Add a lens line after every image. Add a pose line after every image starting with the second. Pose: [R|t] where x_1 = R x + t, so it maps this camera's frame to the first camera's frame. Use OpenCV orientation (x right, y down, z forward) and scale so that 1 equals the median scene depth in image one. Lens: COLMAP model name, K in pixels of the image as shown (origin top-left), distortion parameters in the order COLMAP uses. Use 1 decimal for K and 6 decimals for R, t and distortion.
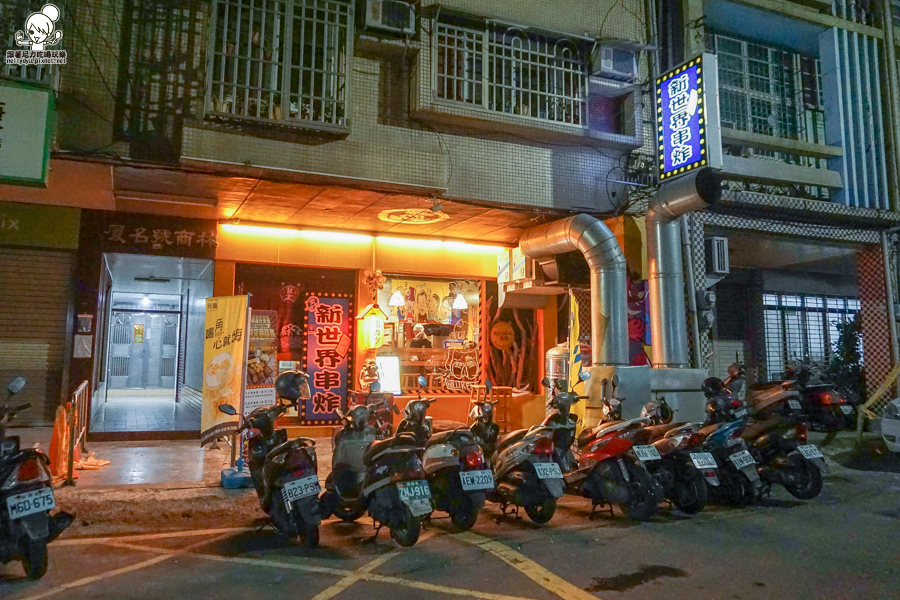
lens RADIAL K [[612.2, 0, 448.9], [0, 612.2, 296.3], [0, 0, 1]] dist [-0.023771, 0.005276]
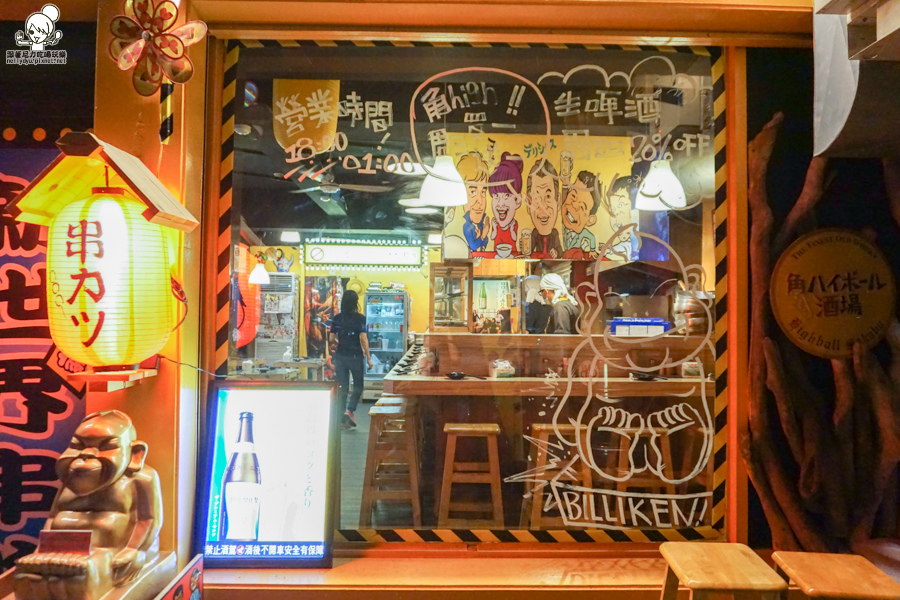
lens RADIAL K [[612.2, 0, 451.7], [0, 612.2, 305.9], [0, 0, 1]] dist [-0.023771, 0.005276]
pose [[0.914141, -0.003772, -0.405378, 0.051483], [0.037161, 0.996526, 0.074527, 0.047895], [0.403689, -0.083192, 0.911106, 0.751705]]
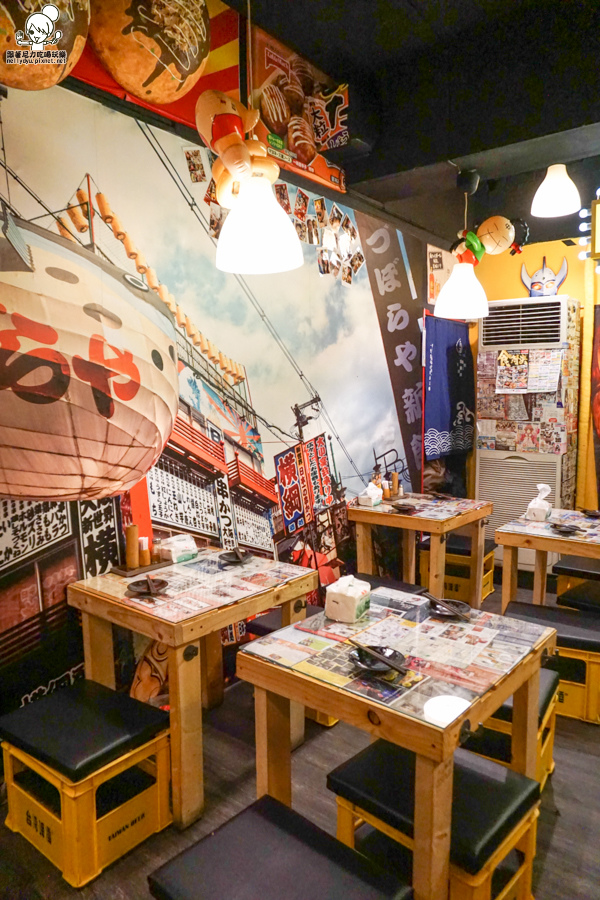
lens RADIAL K [[612.2, 0, 301.1], [0, 612.2, 450.5], [0, 0, 1]] dist [-0.023771, 0.005276]
pose [[0.446635, 0.073258, -0.891712, -0.043177], [0.106198, 0.985256, 0.134135, 0.058939], [0.888391, -0.154608, 0.432270, 0.876843]]
